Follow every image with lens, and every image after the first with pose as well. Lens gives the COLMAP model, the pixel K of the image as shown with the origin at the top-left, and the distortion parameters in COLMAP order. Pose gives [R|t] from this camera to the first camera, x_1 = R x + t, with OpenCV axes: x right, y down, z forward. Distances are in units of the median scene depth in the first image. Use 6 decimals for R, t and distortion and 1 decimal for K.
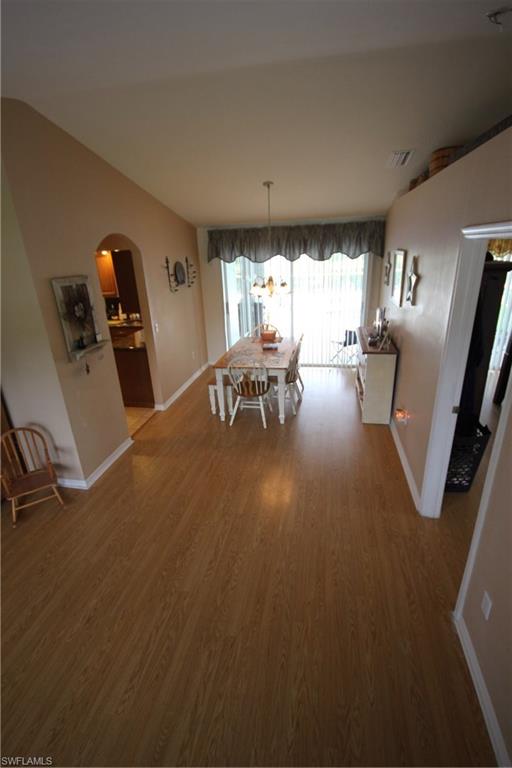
lens RADIAL K [[354.2, 0, 254.6], [0, 354.2, 383.6], [0, 0, 1]] dist [0.003754, -0.005268]
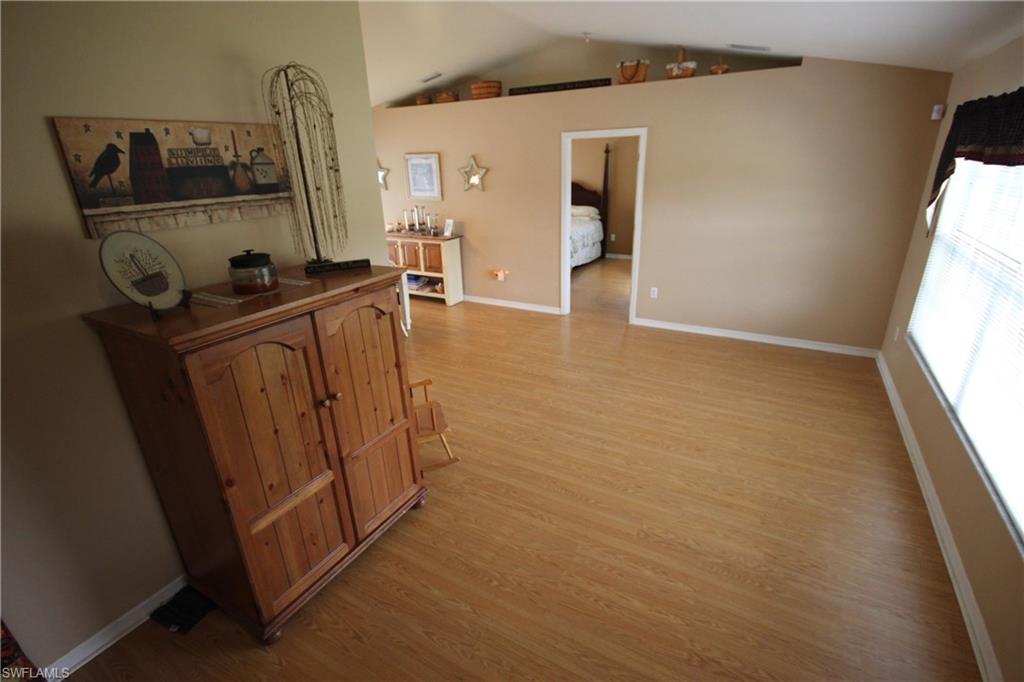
lens RADIAL K [[472.3, 0, 510.7], [0, 472.3, 340.7], [0, 0, 1]] dist [0.003754, -0.005268]
pose [[0.314439, -0.305417, 0.898804, -1.035682], [0.351470, 0.916997, 0.188641, -0.002615], [-0.881815, 0.256586, 0.395684, 0.276451]]
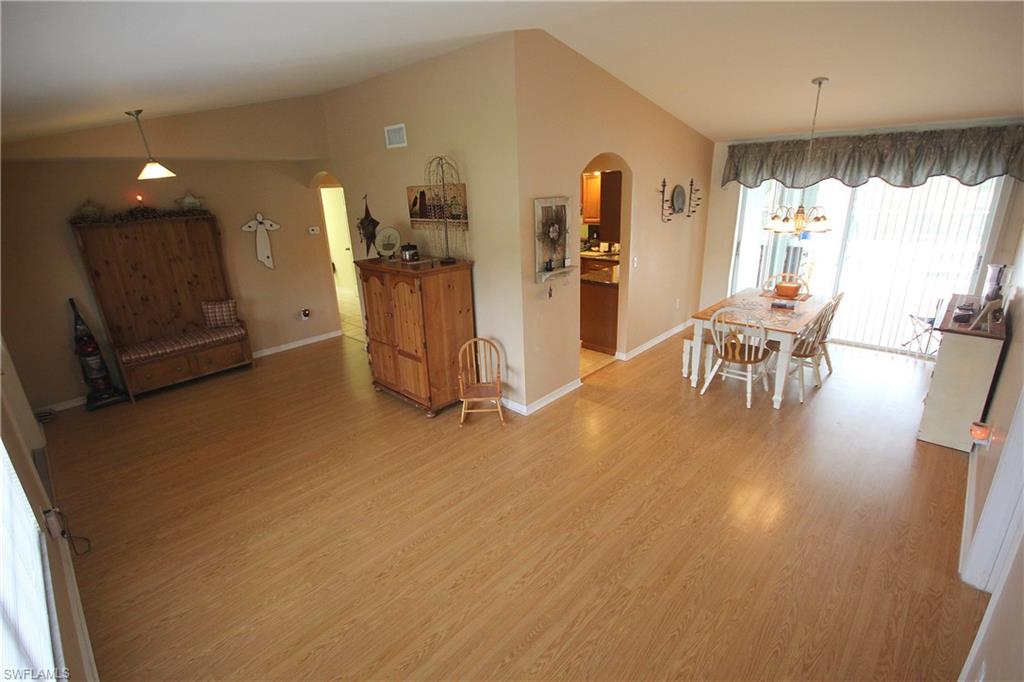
lens RADIAL K [[472.3, 0, 513.6], [0, 472.3, 340.7], [0, 0, 1]] dist [0.003754, -0.005268]
pose [[0.845301, 0.181603, -0.502480, 0.088661], [-0.189546, 0.981220, 0.035761, 0.045840], [0.499538, 0.065014, 0.863849, -0.118302]]
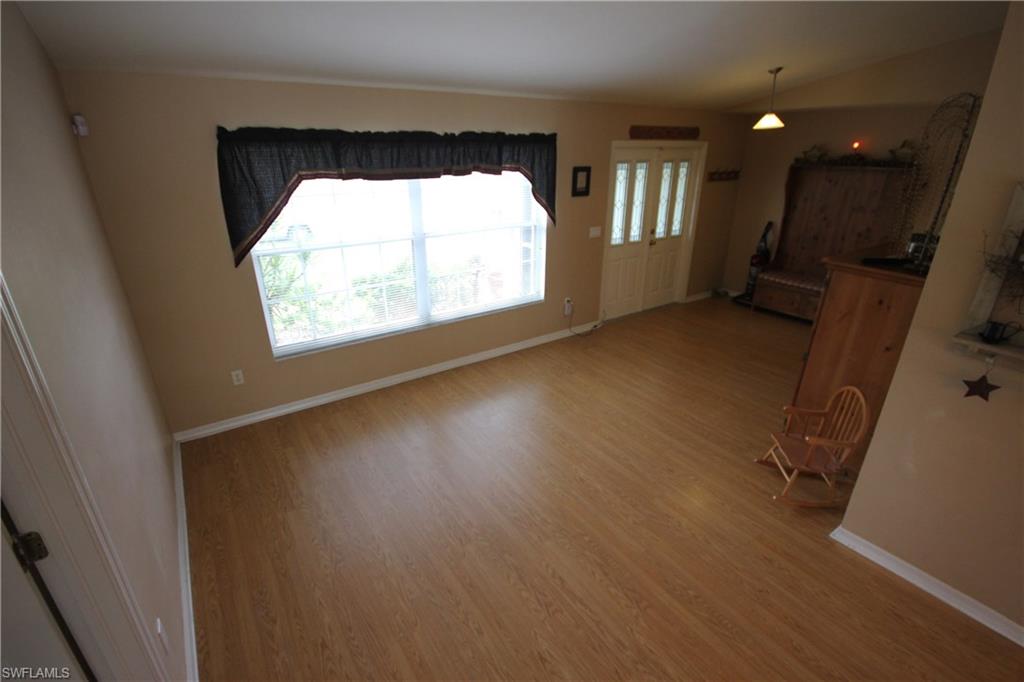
lens RADIAL K [[472.3, 0, 509.7], [0, 472.3, 338.3], [0, 0, 1]] dist [0.003754, -0.005268]
pose [[-0.696274, 0.308319, -0.648184, 0.244844], [-0.232606, 0.757390, 0.610127, -0.245460], [0.679041, 0.575587, -0.455634, 0.644903]]
